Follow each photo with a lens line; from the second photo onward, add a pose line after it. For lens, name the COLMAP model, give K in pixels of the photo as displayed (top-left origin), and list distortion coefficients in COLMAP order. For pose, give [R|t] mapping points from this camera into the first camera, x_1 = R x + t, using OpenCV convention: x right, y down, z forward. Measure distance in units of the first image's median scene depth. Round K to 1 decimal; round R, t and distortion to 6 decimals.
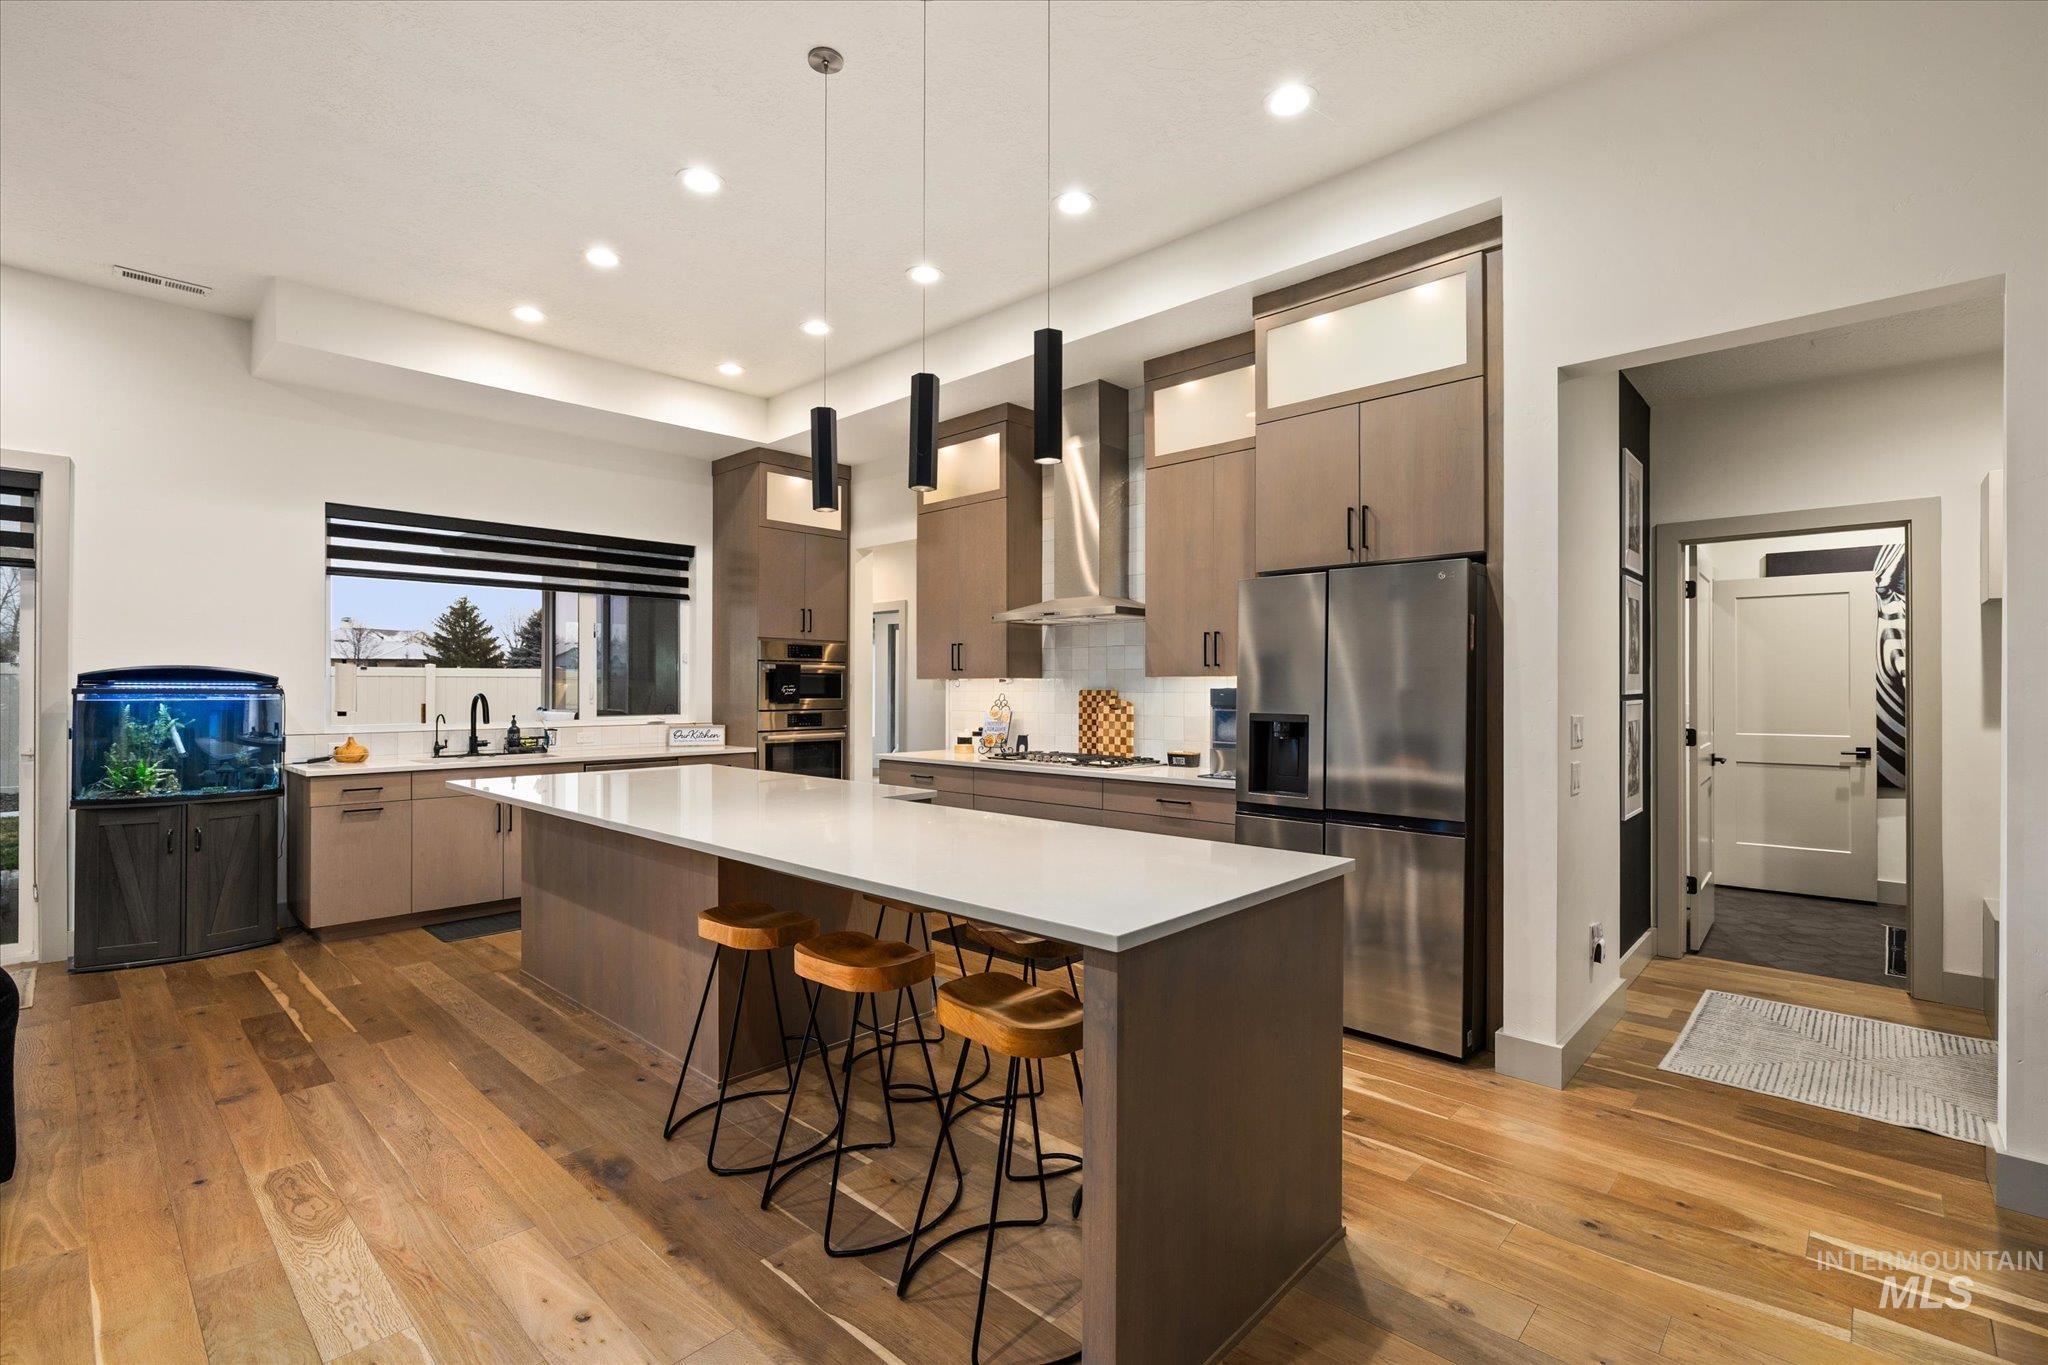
lens RADIAL K [[919.0, 0, 1023.9], [0, 919.0, 683.5], [0, 0, 1]] dist [-0.006571, 0.001212]
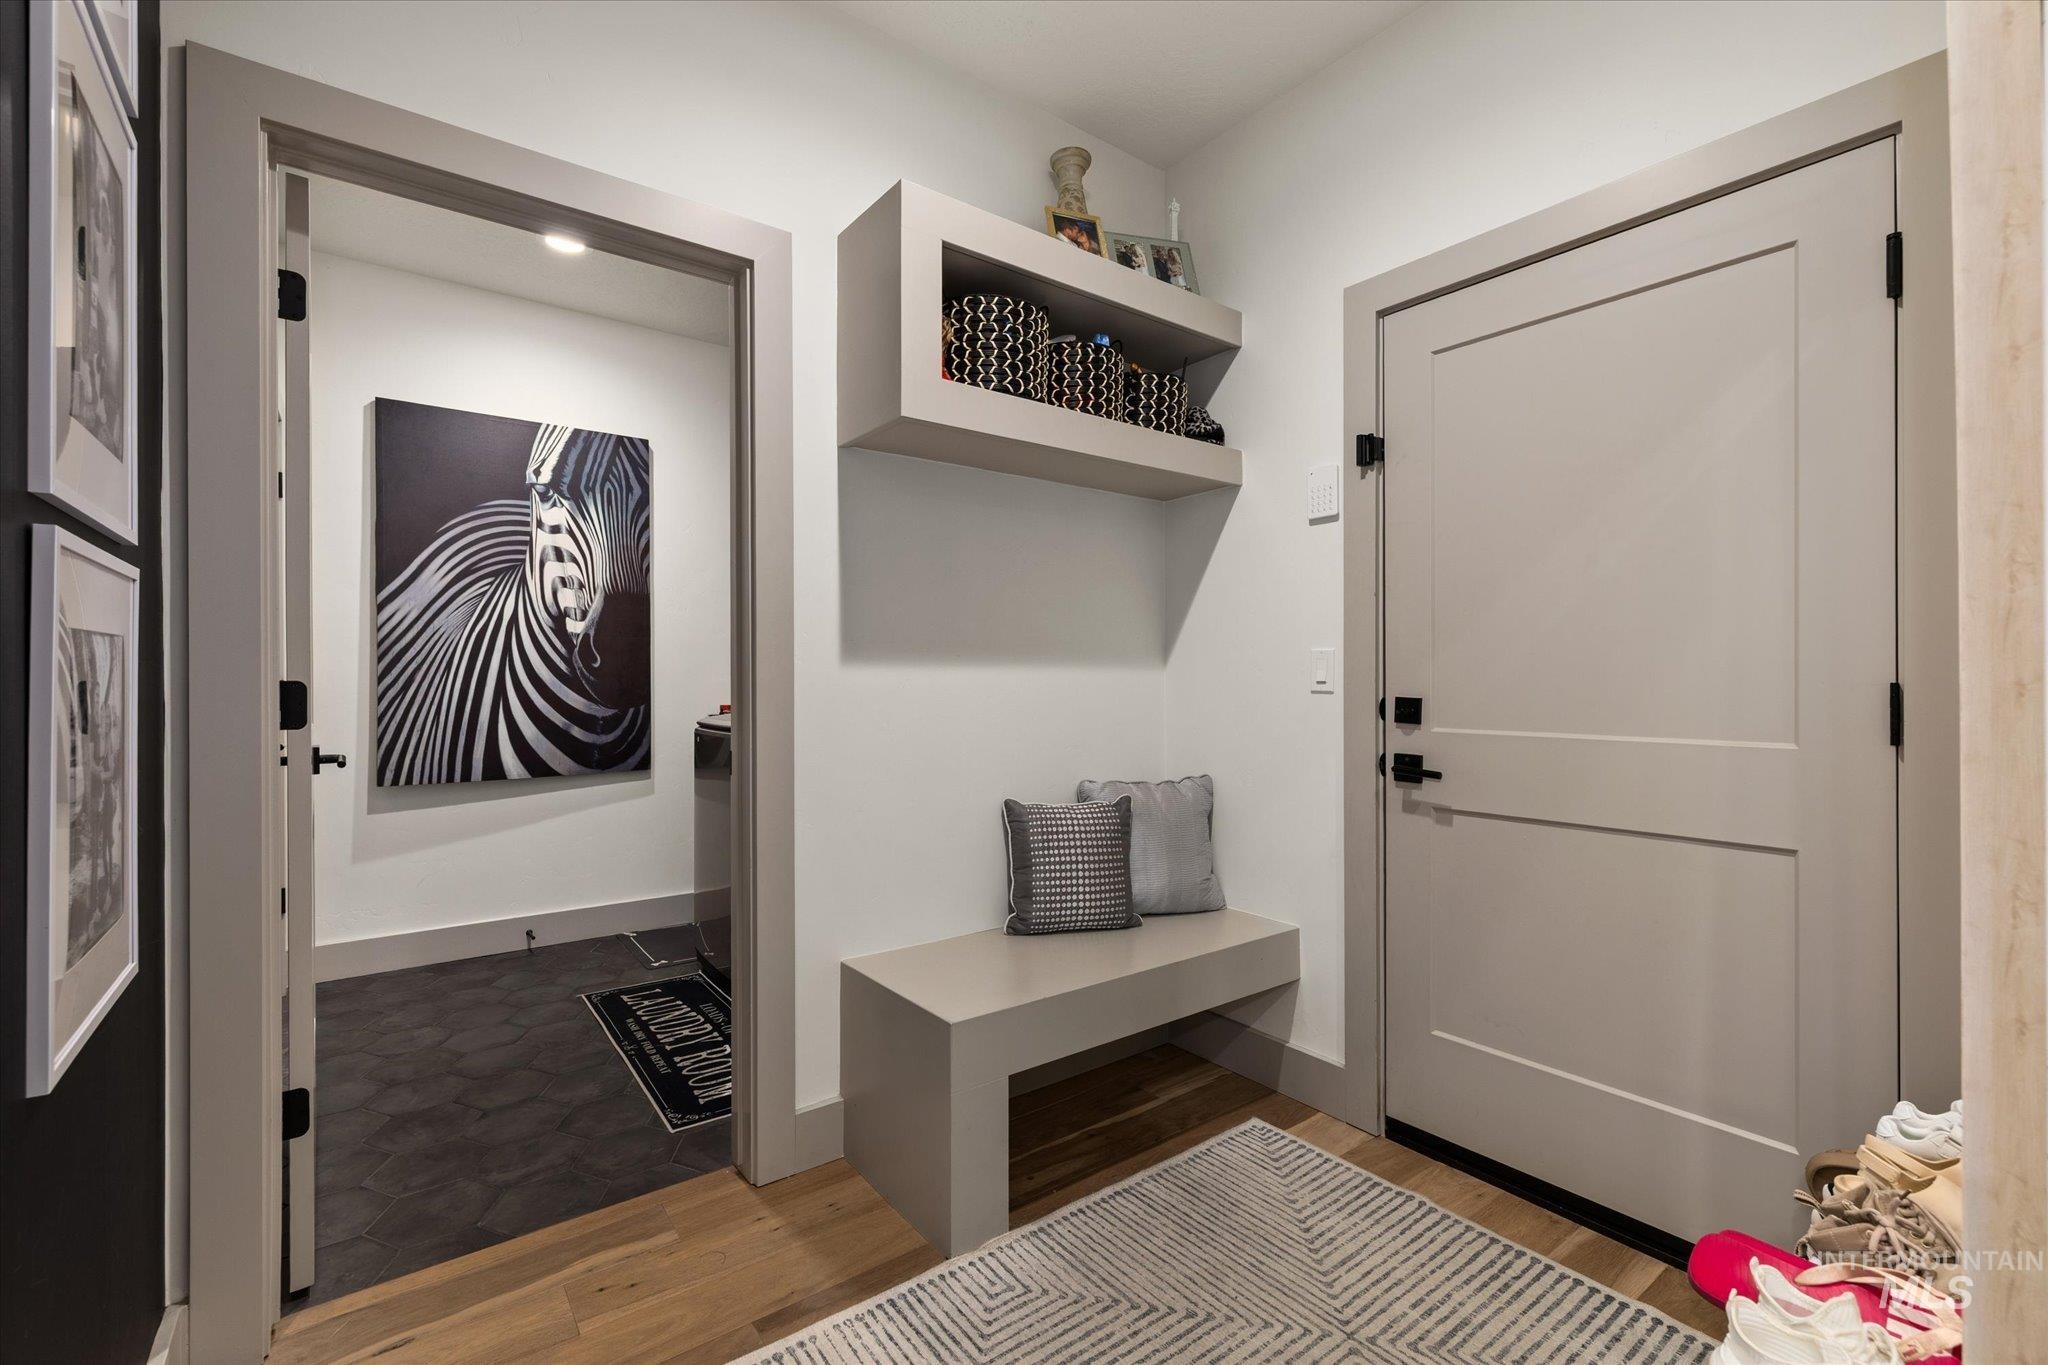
lens RADIAL K [[865.4, 0, 1014.2], [0, 865.4, 677.2], [0, 0, 1]] dist [0.004450, -0.000637]
pose [[0.171593, 0.000330, 0.985168, 0.382934], [-0.000821, 1.000000, -0.000192, 0.041315], [-0.985168, -0.000775, 0.171594, 0.574373]]
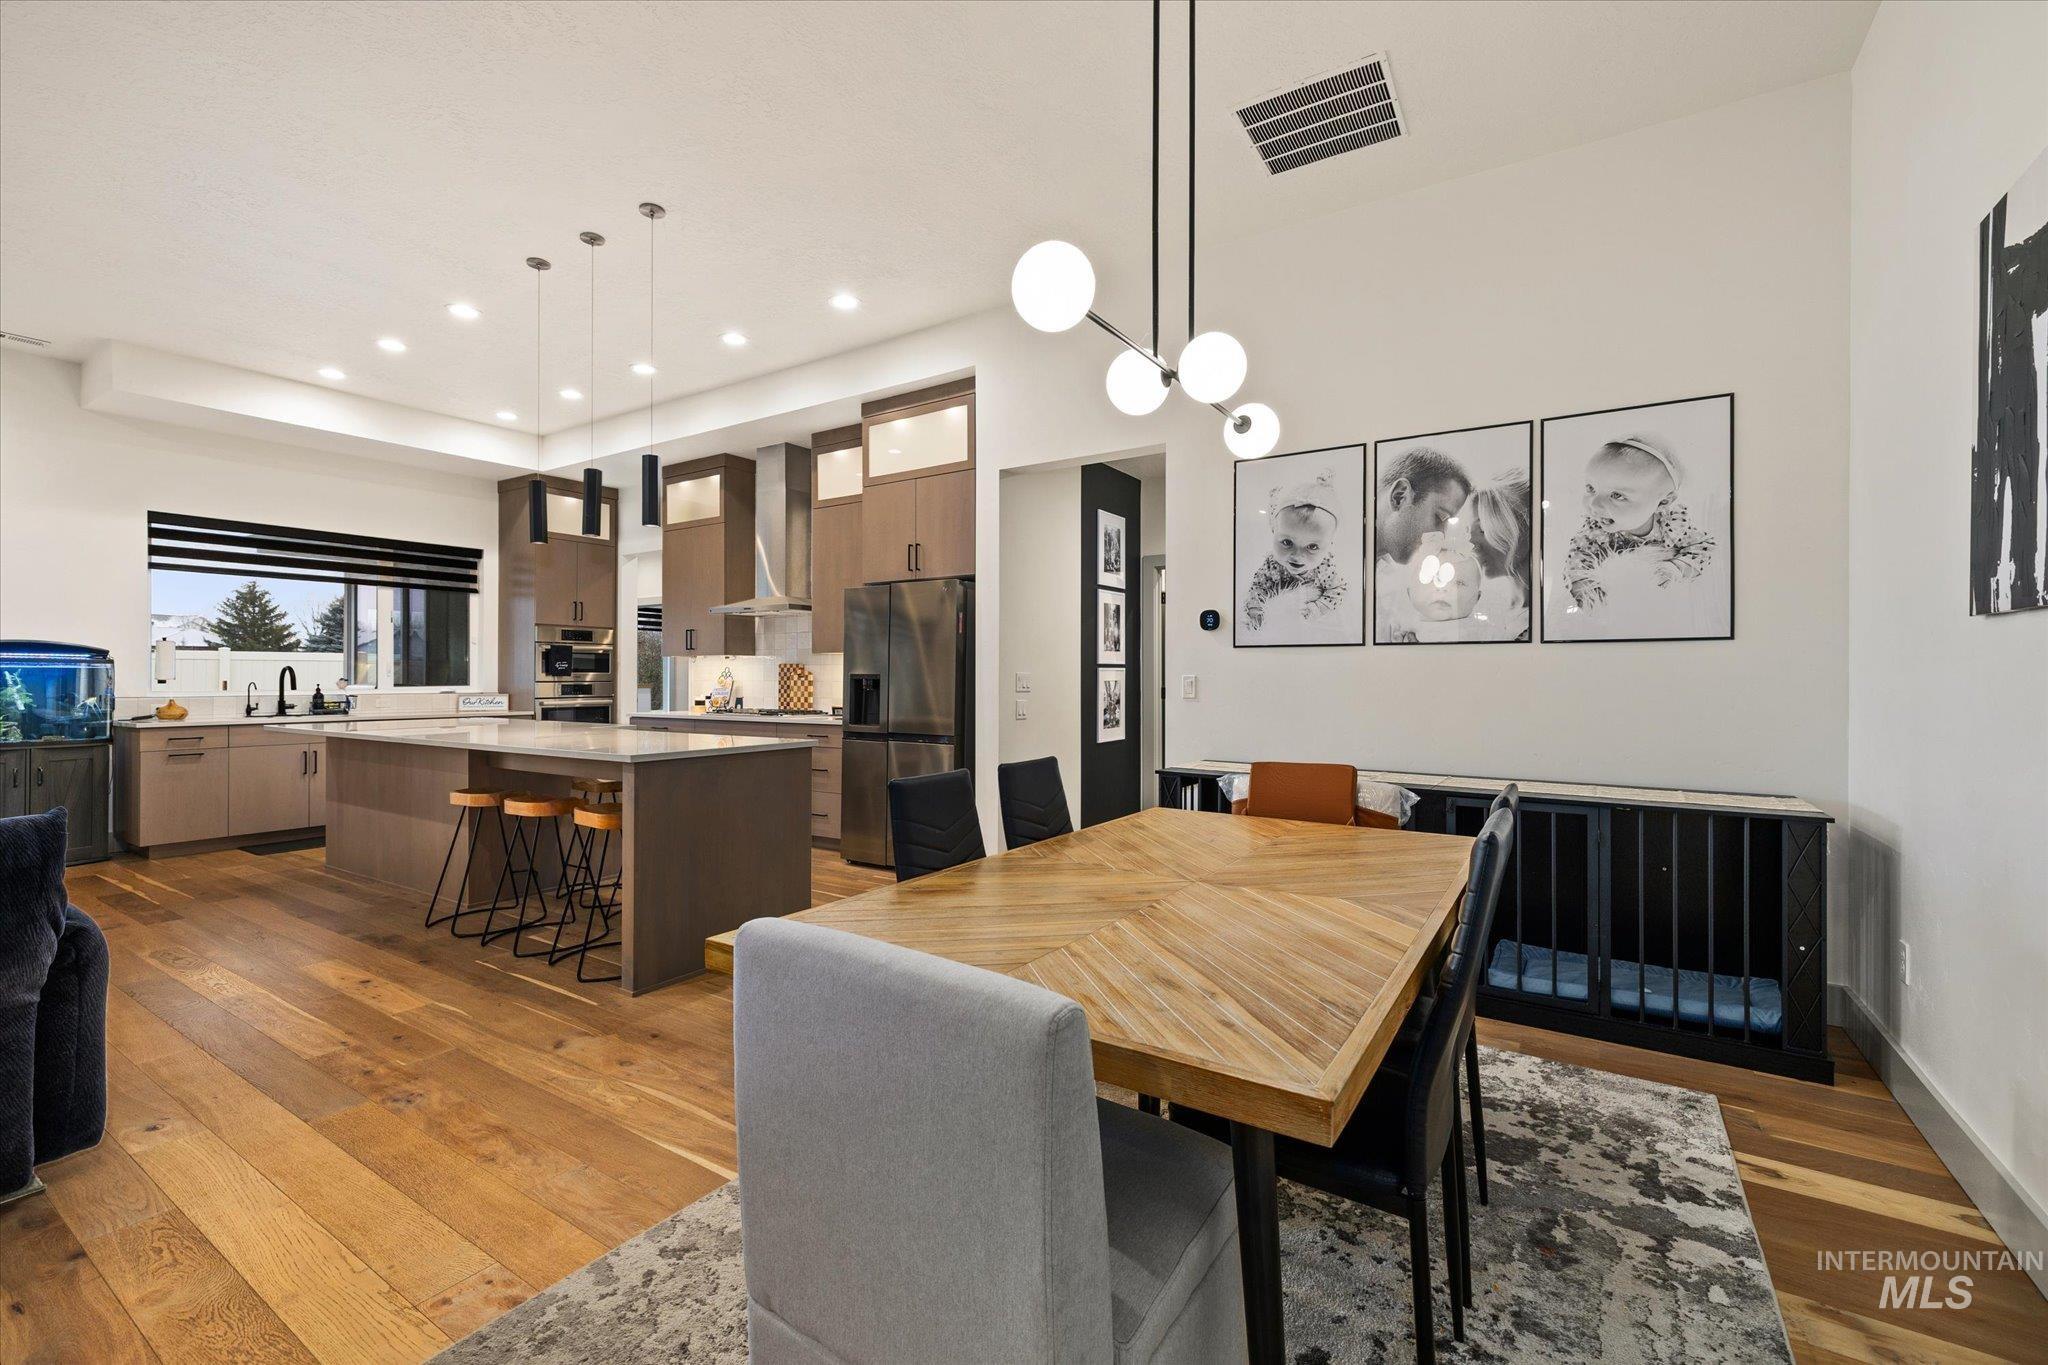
lens RADIAL K [[865.4, 0, 1006.8], [0, 865.4, 673.4], [0, 0, 1]] dist [0.004450, -0.000637]
pose [[0.985908, 0.000464, 0.167290, 0.188270], [-0.000453, 1.000000, -0.000103, 0.022515], [-0.167290, 0.000025, 0.985908, -0.355071]]
